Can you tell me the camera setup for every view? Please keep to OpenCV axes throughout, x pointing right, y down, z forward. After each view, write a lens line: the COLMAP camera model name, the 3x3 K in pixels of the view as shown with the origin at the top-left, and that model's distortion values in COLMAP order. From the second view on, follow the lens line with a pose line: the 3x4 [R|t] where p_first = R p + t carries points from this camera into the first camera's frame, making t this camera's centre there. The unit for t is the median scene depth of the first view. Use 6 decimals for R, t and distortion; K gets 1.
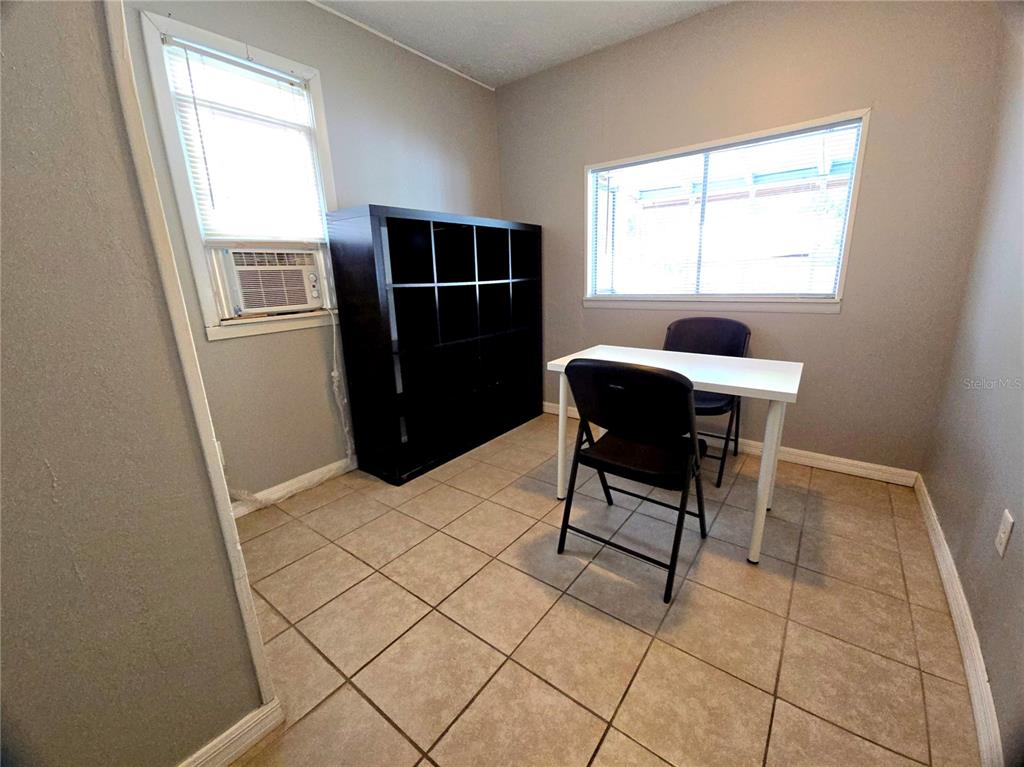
lens RADIAL K [[417.2, 0, 512.1], [0, 417.2, 384.5], [0, 0, 1]] dist [-0.001907, 0.000736]
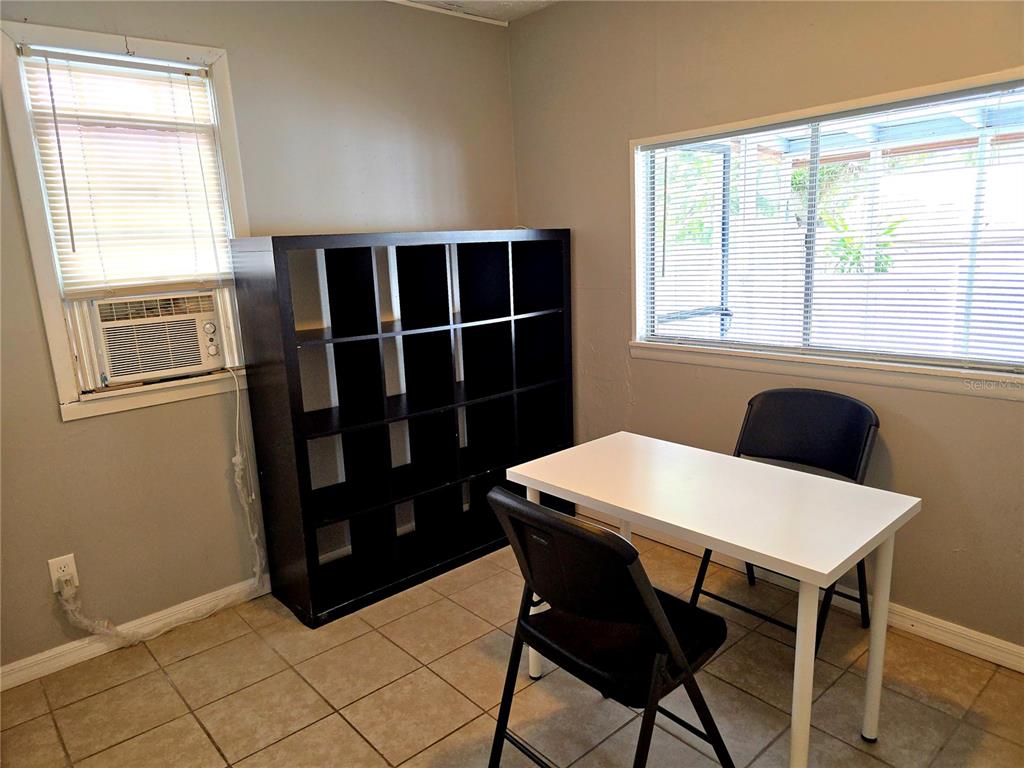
lens RADIAL K [[690.0, 0, 513.1], [0, 690.0, 386.4], [0, 0, 1]] dist [0.018288, -0.006574]
pose [[0.980533, 0.029307, -0.194156, 0.274406], [-0.036922, 0.998680, -0.035718, -0.132818], [0.192853, 0.042191, 0.980320, -0.071279]]
